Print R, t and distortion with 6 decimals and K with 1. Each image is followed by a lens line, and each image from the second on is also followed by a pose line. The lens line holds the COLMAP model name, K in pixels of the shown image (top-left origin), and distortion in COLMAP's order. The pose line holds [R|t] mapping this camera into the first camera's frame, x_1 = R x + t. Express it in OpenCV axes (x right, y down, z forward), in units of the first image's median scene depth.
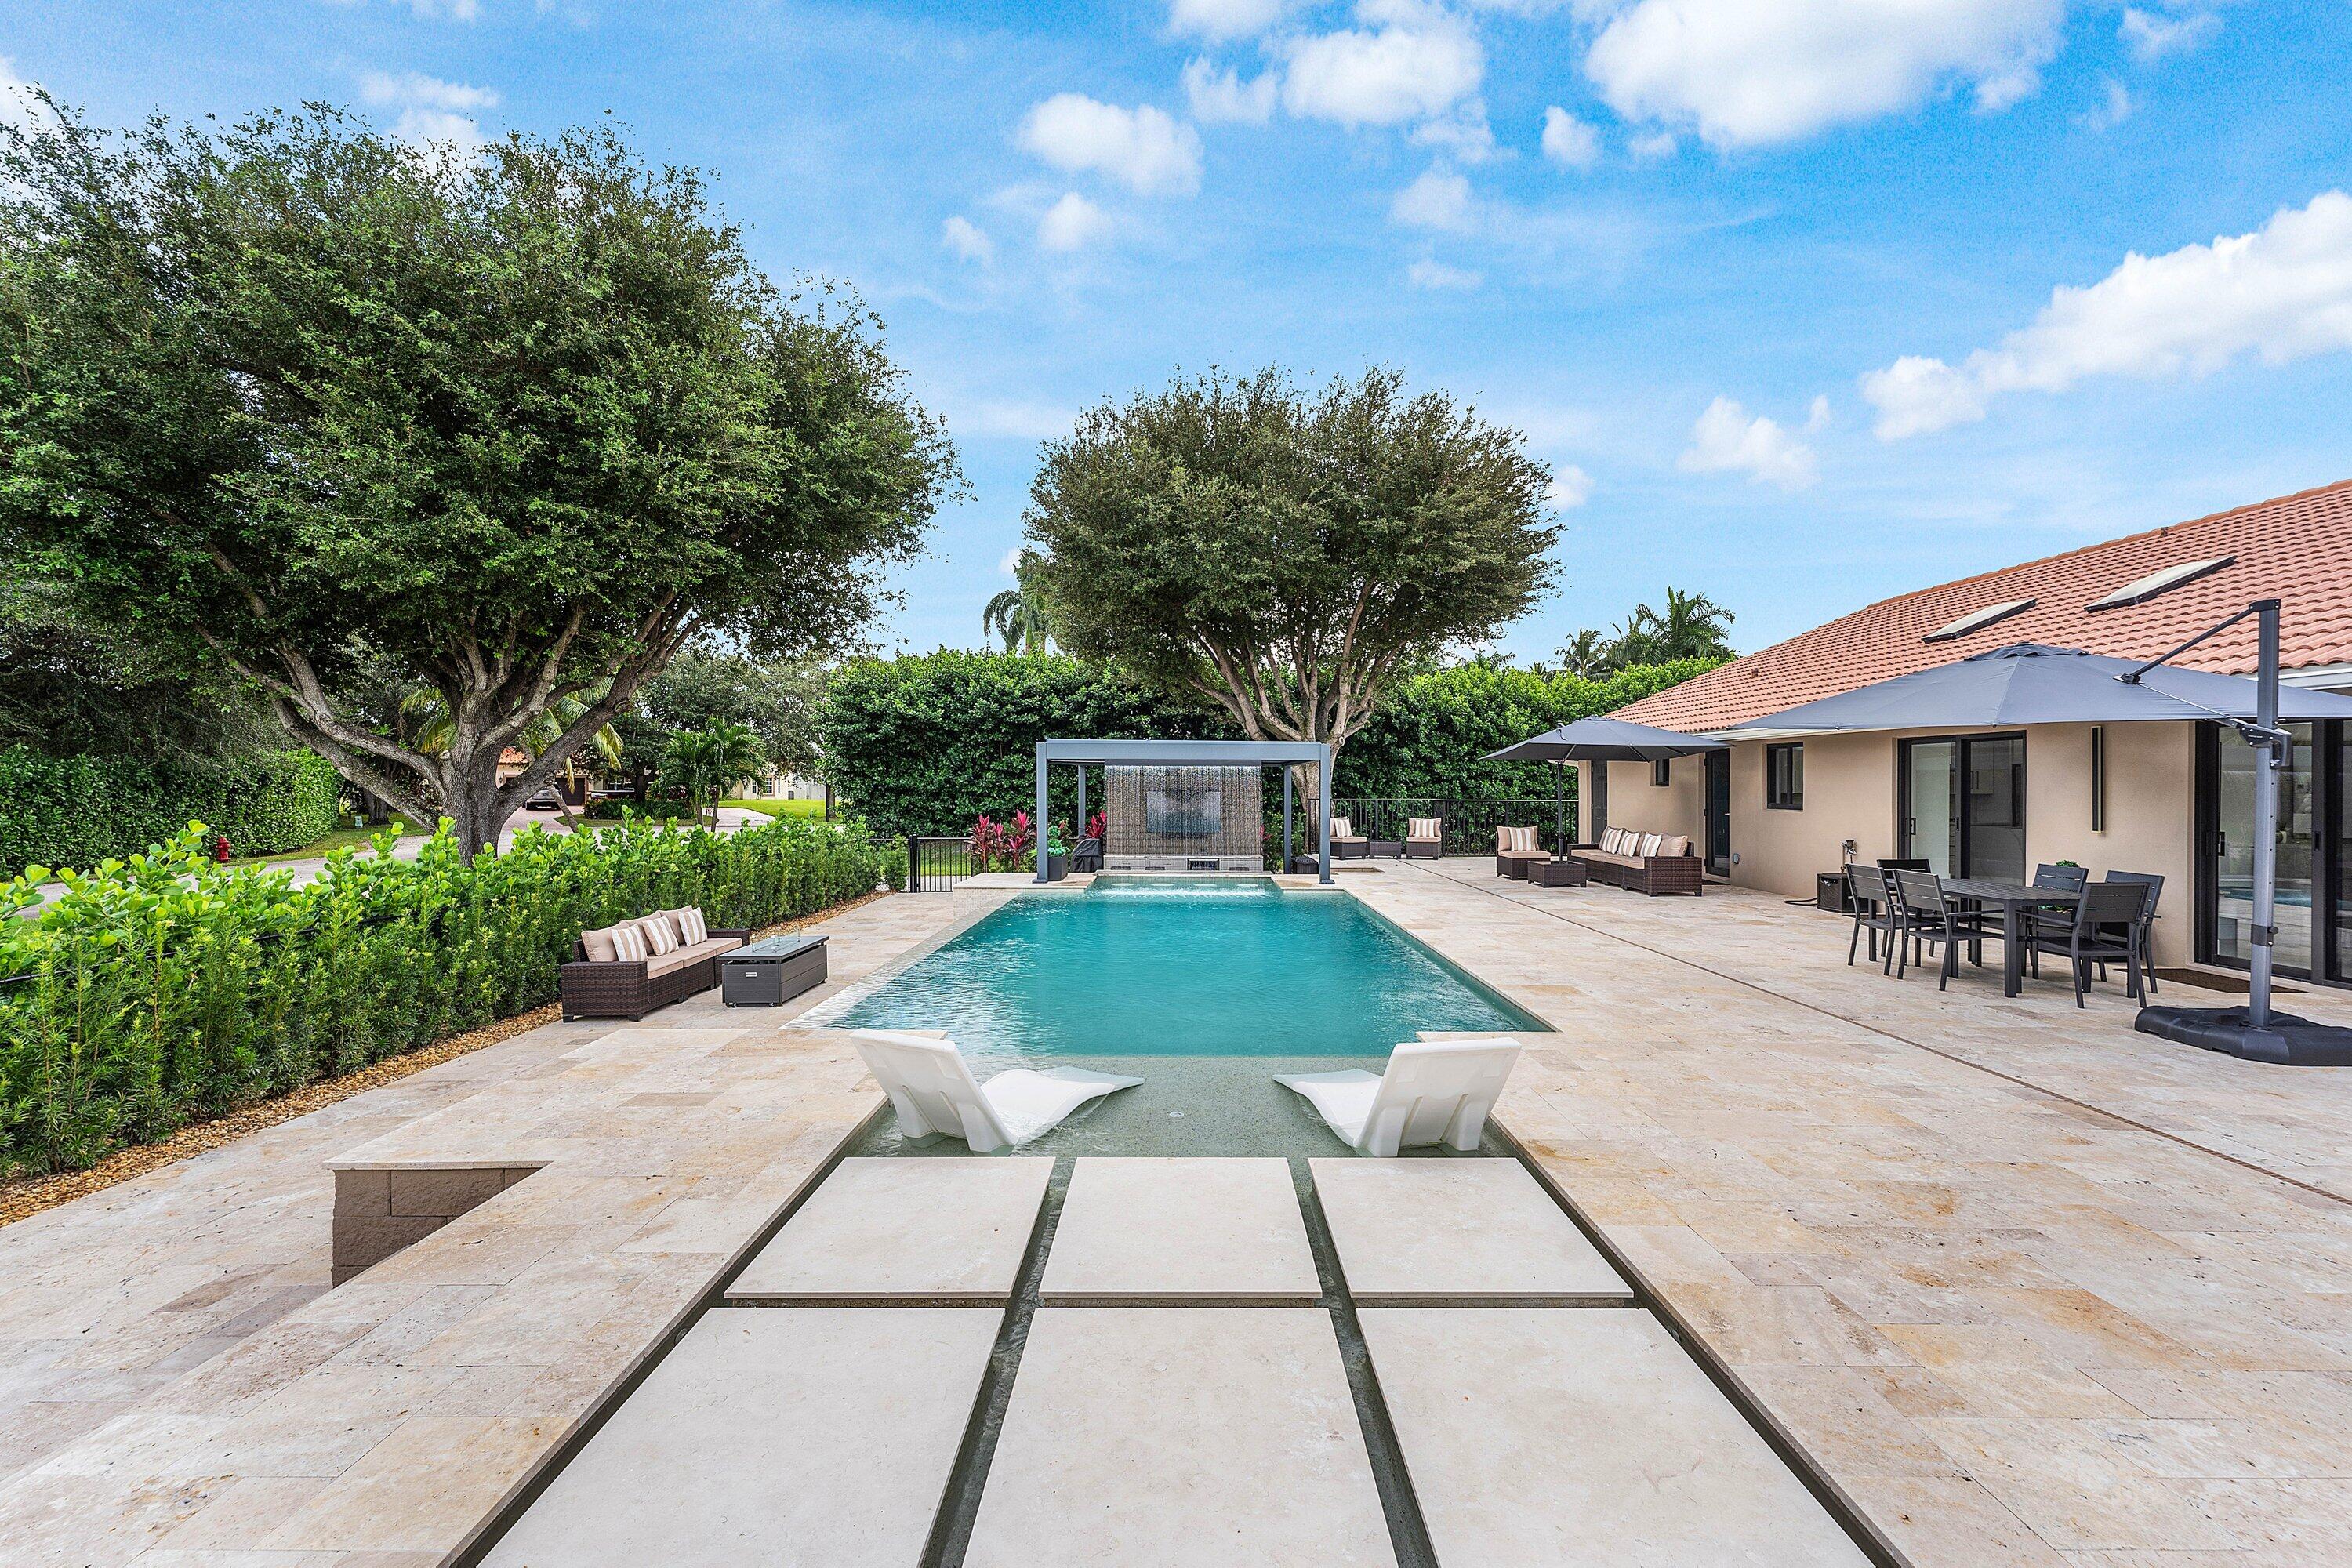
lens RADIAL K [[947.6, 0, 1182.9], [0, 947.6, 792.9], [0, 0, 1]] dist [0.003166, 0.000199]
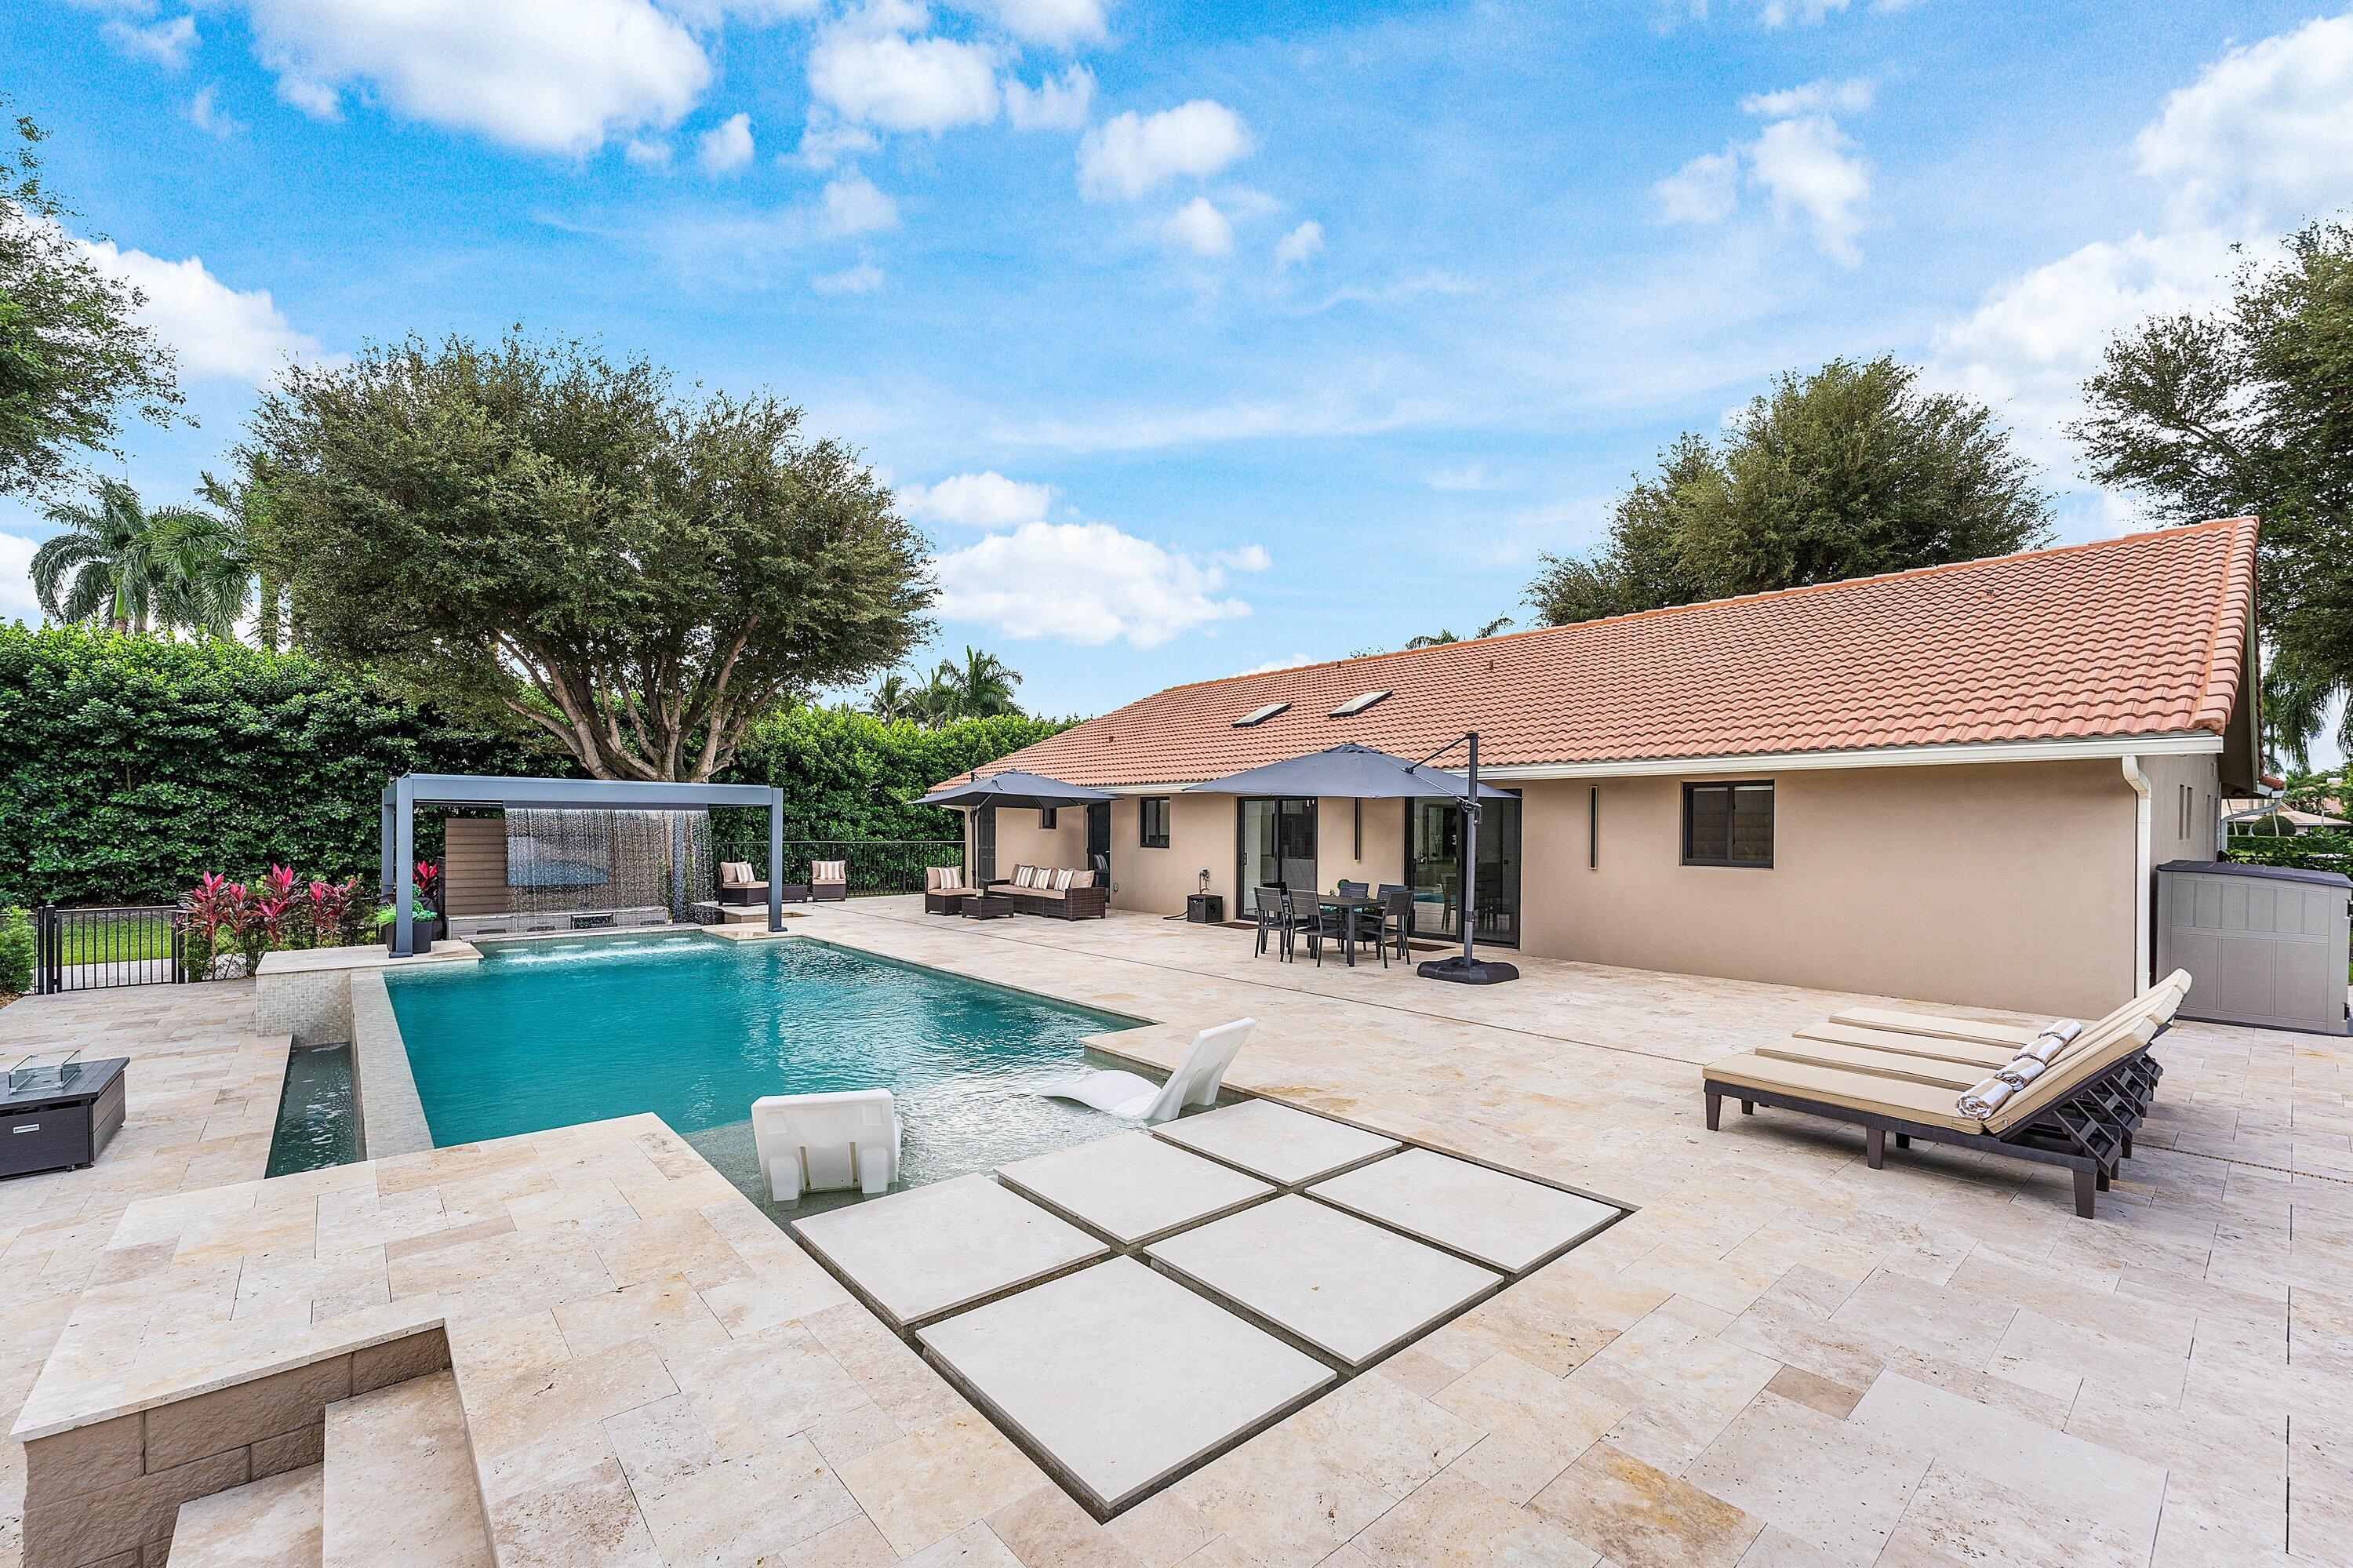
lens RADIAL K [[1014.0, 0, 1093.3], [0, 1014.0, 822.5], [0, 0, 1]] dist [0.000327, -0.000191]
pose [[0.768302, -0.002917, 0.640081, -0.228957], [0.005948, 0.999979, -0.002582, -0.010072], [-0.640060, 0.005791, 0.768303, -0.010147]]
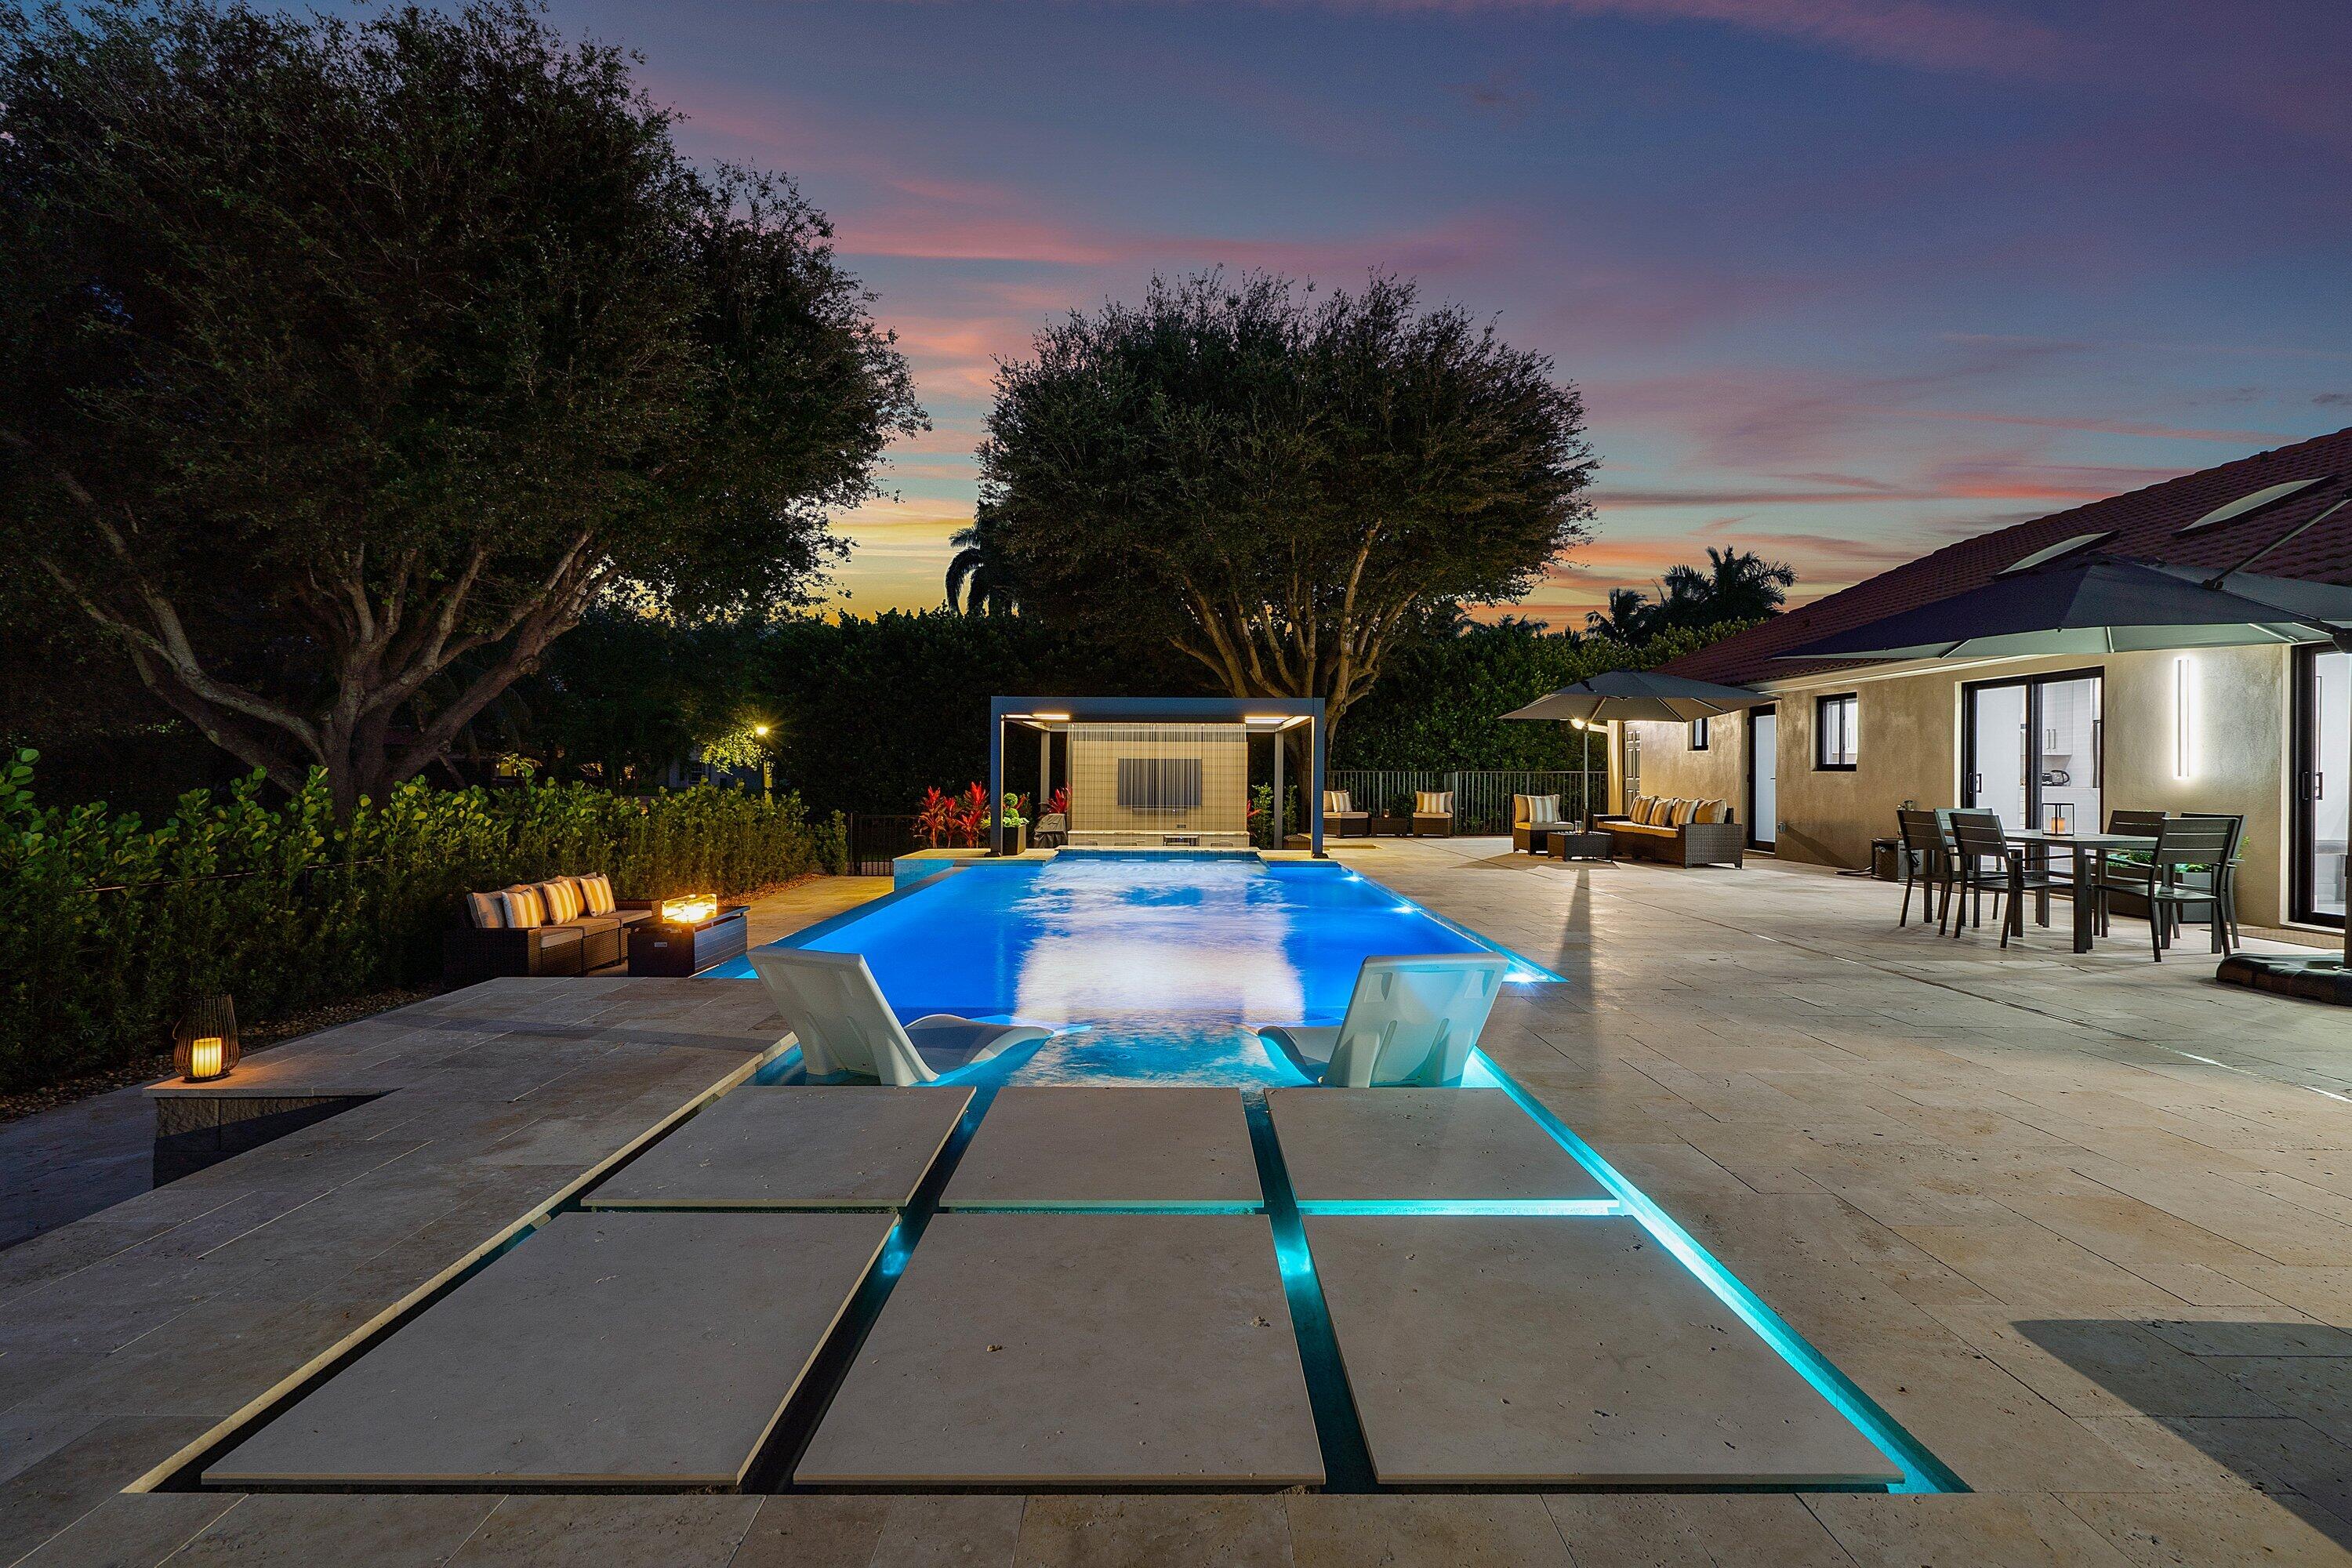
lens RADIAL K [[1076.0, 0, 1171.1], [0, 1076.0, 783.1], [0, 0, 1]] dist [-0.003270, 0.002746]
pose [[0.999953, 0.009663, 0.000081, 0.012053], [-0.009662, 0.999916, -0.008676, 0.031528], [-0.000165, 0.008675, 0.999962, 0.001654]]
